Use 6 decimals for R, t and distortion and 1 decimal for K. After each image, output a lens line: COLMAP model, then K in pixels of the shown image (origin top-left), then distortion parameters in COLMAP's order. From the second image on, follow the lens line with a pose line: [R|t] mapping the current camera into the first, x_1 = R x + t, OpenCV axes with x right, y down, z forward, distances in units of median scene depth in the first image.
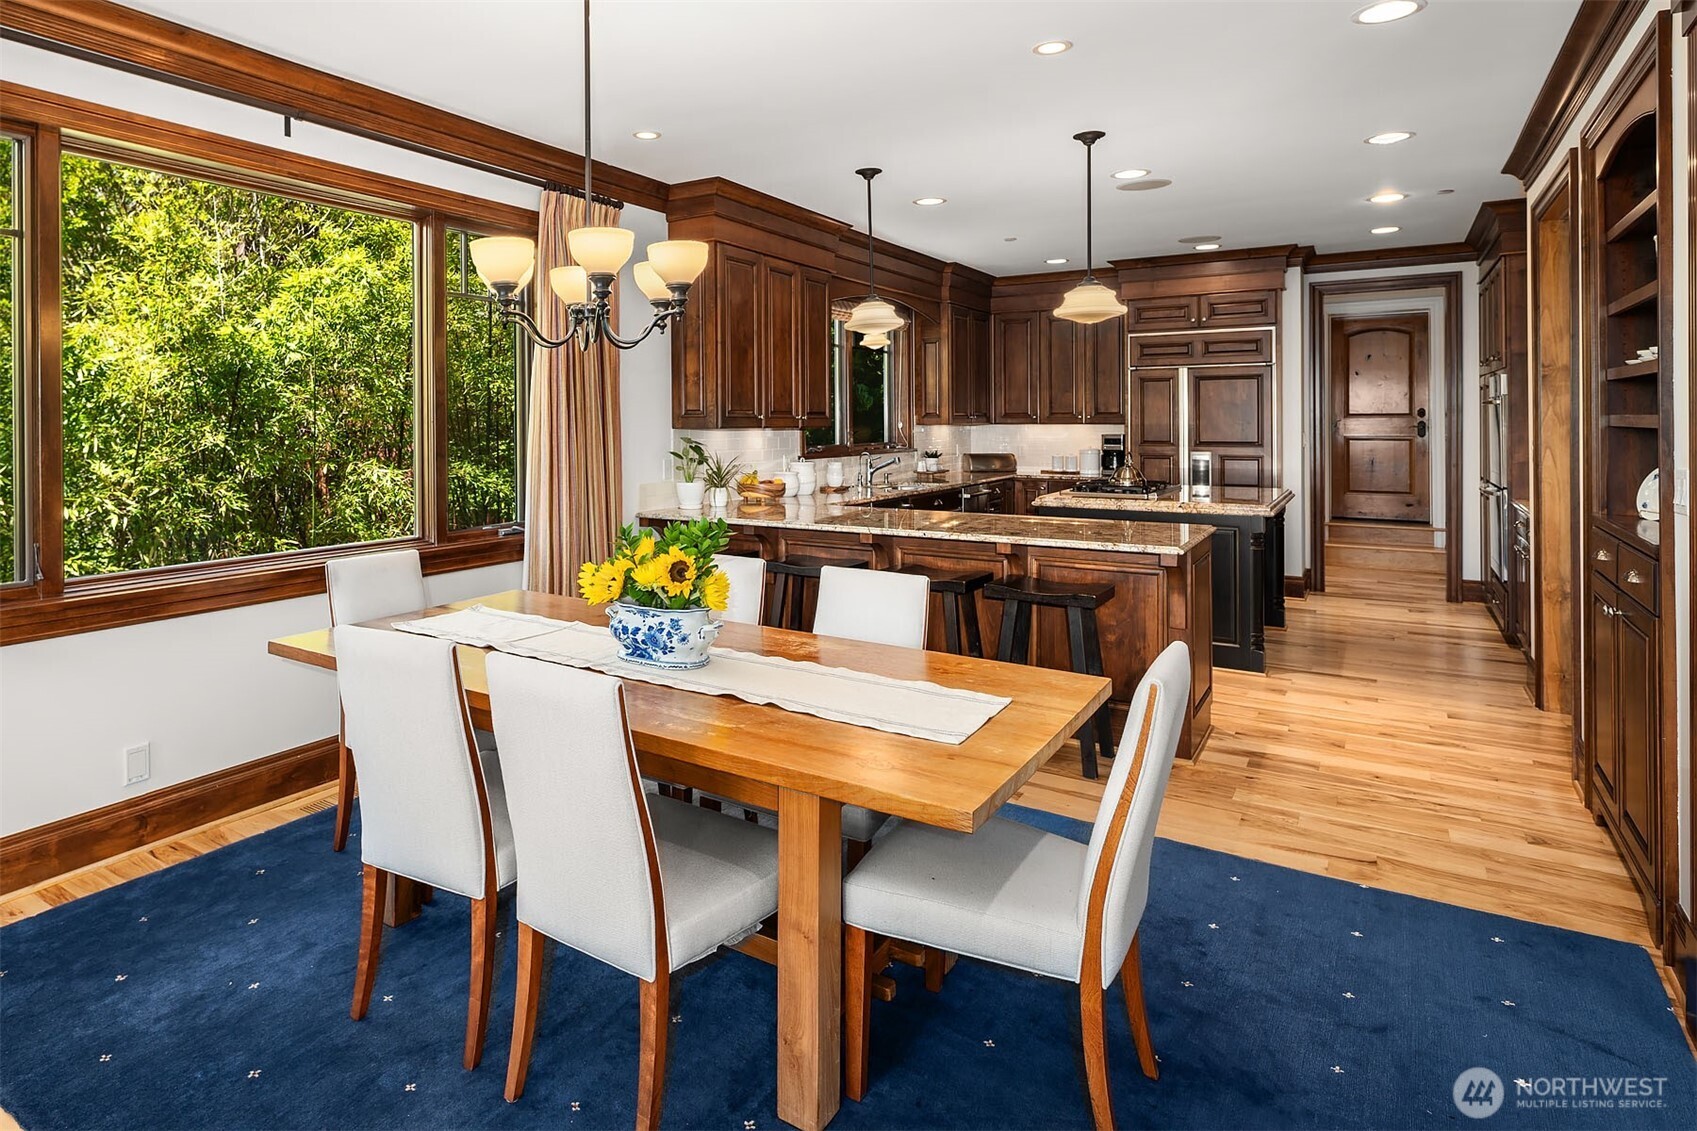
lens RADIAL K [[928.0, 0, 776.1], [0, 928.0, 423.0], [0, 0, 1]] dist [0.014522, -0.003915]
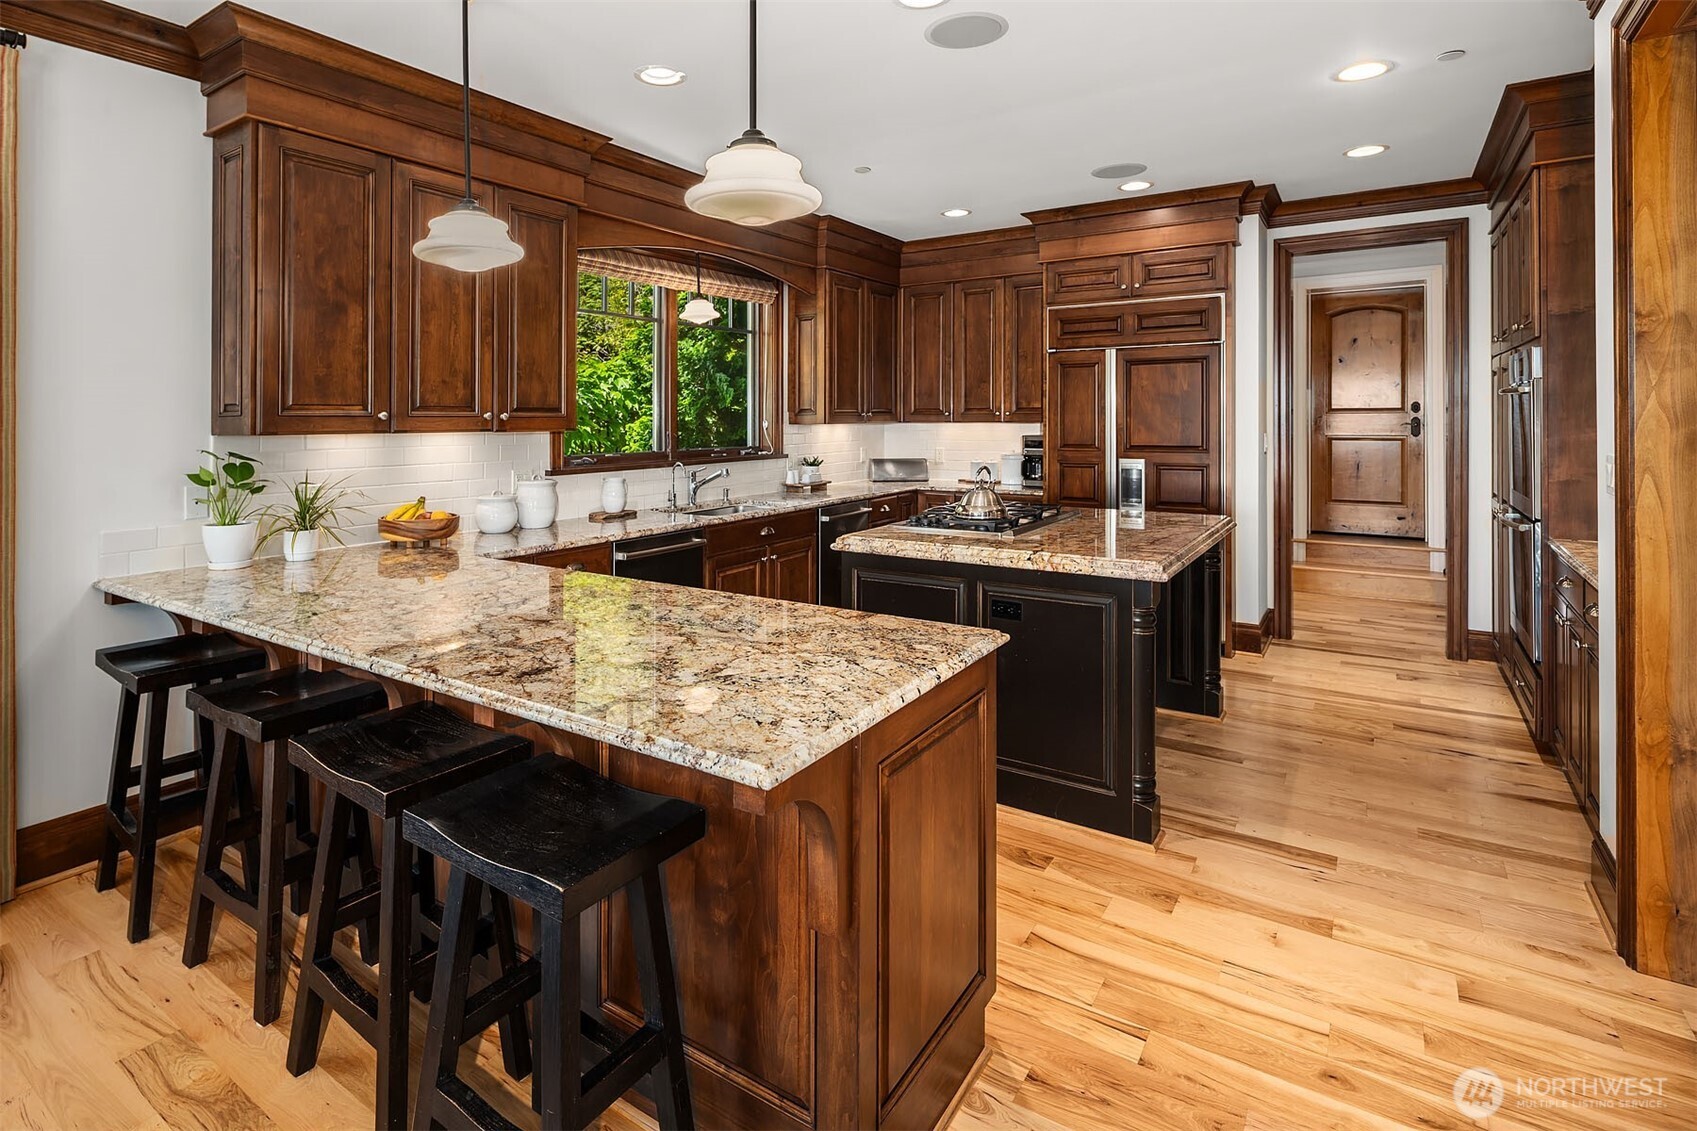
lens RADIAL K [[828.4, 0, 872.2], [0, 828.4, 426.9], [0, 0, 1]] dist [0.006037, -0.000309]
pose [[0.999718, -0.003216, 0.023526, 0.226002], [0.002993, 0.999950, 0.009490, -0.002294], [-0.023555, -0.009417, 0.999678, 0.323579]]
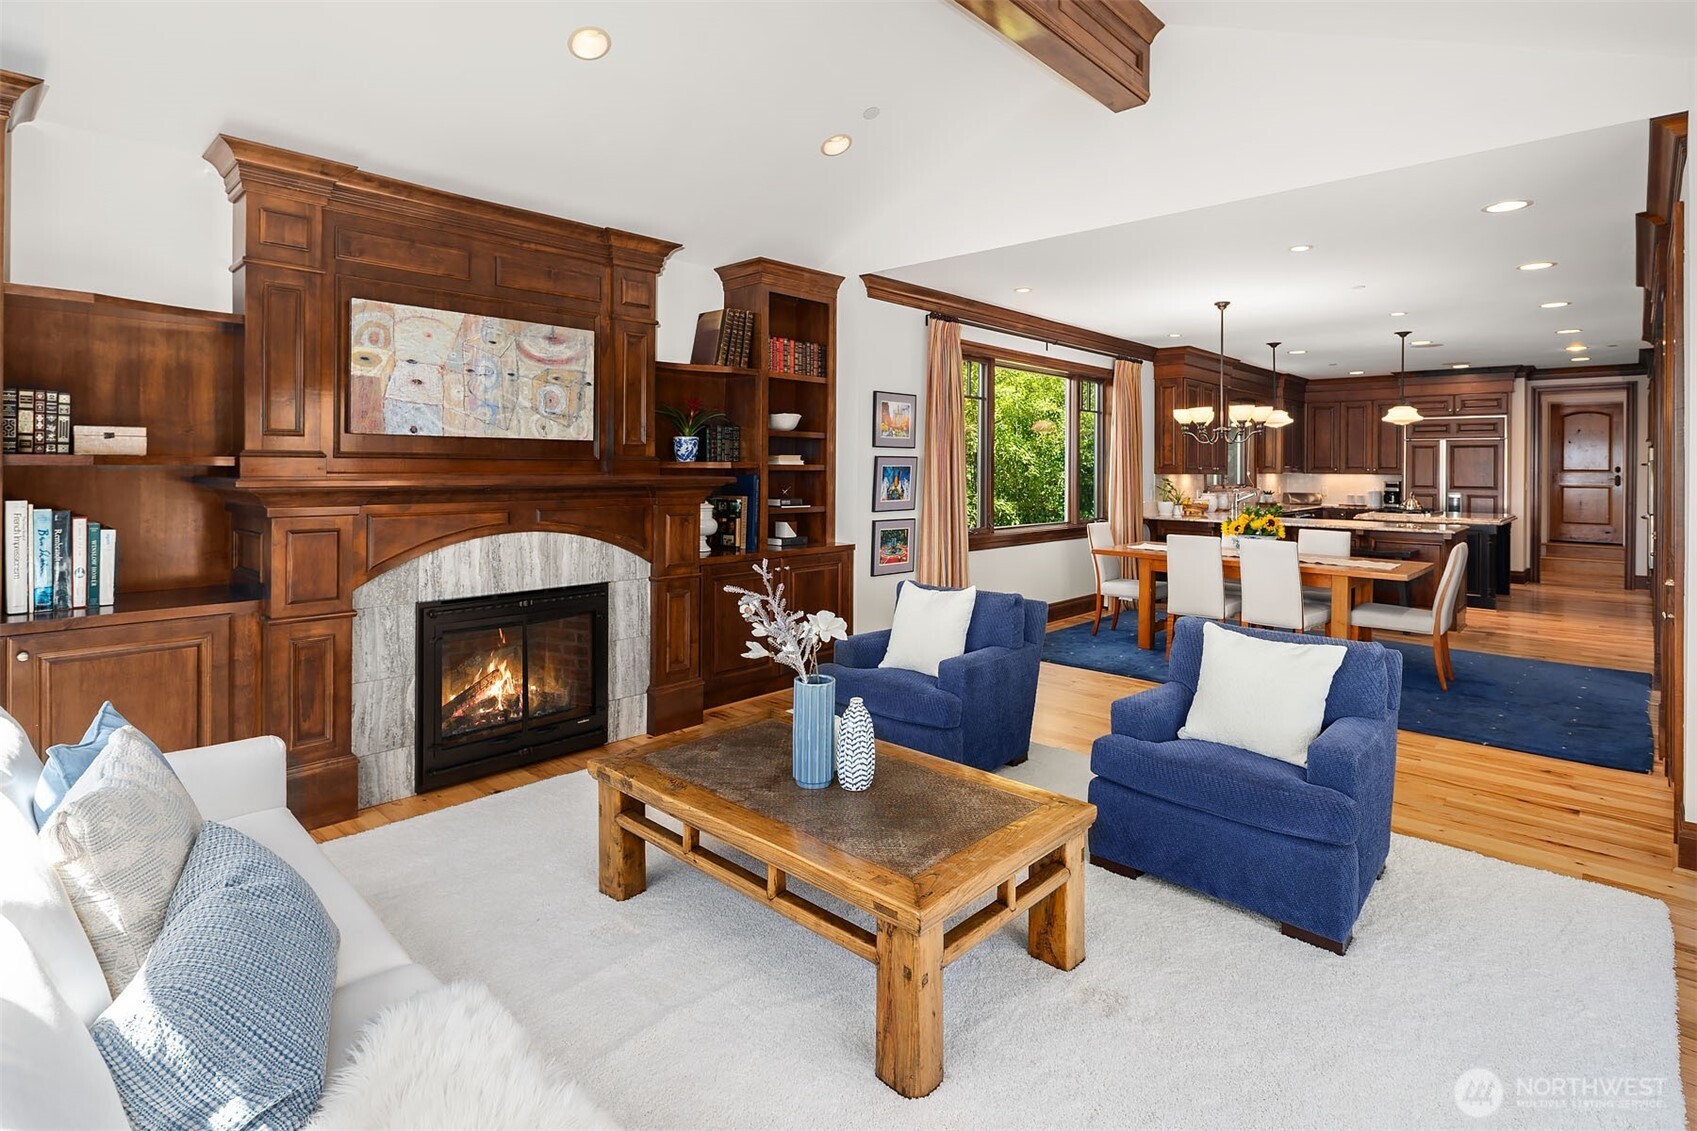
lens RADIAL K [[828.4, 0, 872.4], [0, 828.4, 470.7], [0, 0, 1]] dist [0.006037, -0.000309]
pose [[0.986281, 0.011919, -0.164644, -0.297186], [-0.011802, 0.999929, 0.001690, 0.002733], [0.164652, 0.000276, 0.986352, -0.576760]]
